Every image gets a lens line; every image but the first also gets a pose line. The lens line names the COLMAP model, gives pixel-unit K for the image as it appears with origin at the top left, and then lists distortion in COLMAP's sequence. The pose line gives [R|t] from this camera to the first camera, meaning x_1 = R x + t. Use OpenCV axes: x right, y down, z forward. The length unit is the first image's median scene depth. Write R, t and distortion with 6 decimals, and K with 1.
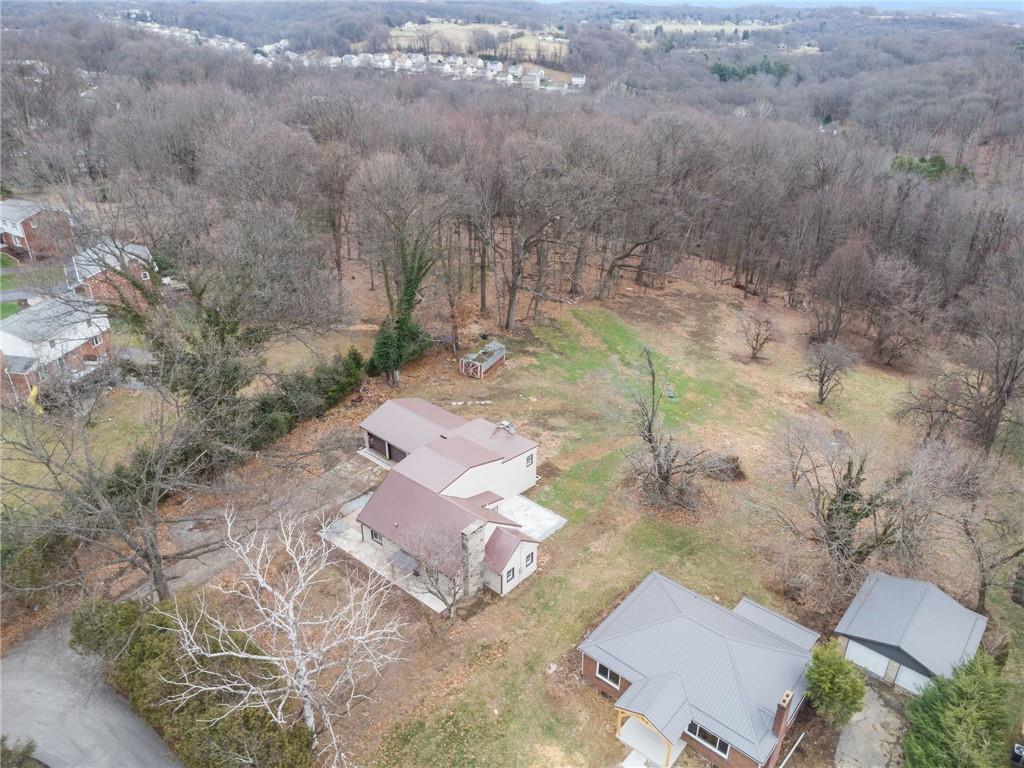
lens RADIAL K [[764.3, 0, 512.0], [0, 764.3, 384.0], [0, 0, 1]] dist [0.004185, -0.004682]
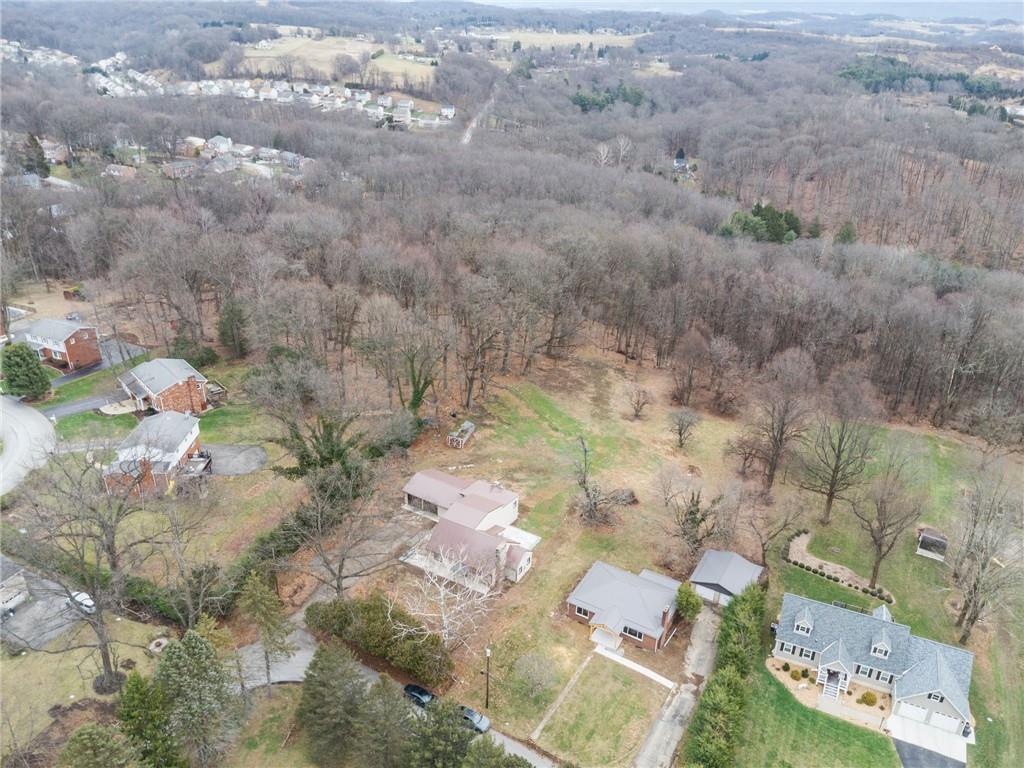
lens RADIAL K [[764.3, 0, 512.0], [0, 764.3, 384.0], [0, 0, 1]] dist [0.004185, -0.004682]
pose [[0.986632, -0.062894, 0.150337, -0.142708], [0.066867, 0.997530, -0.021512, -0.083579], [-0.148612, 0.031277, 0.988401, -0.436294]]
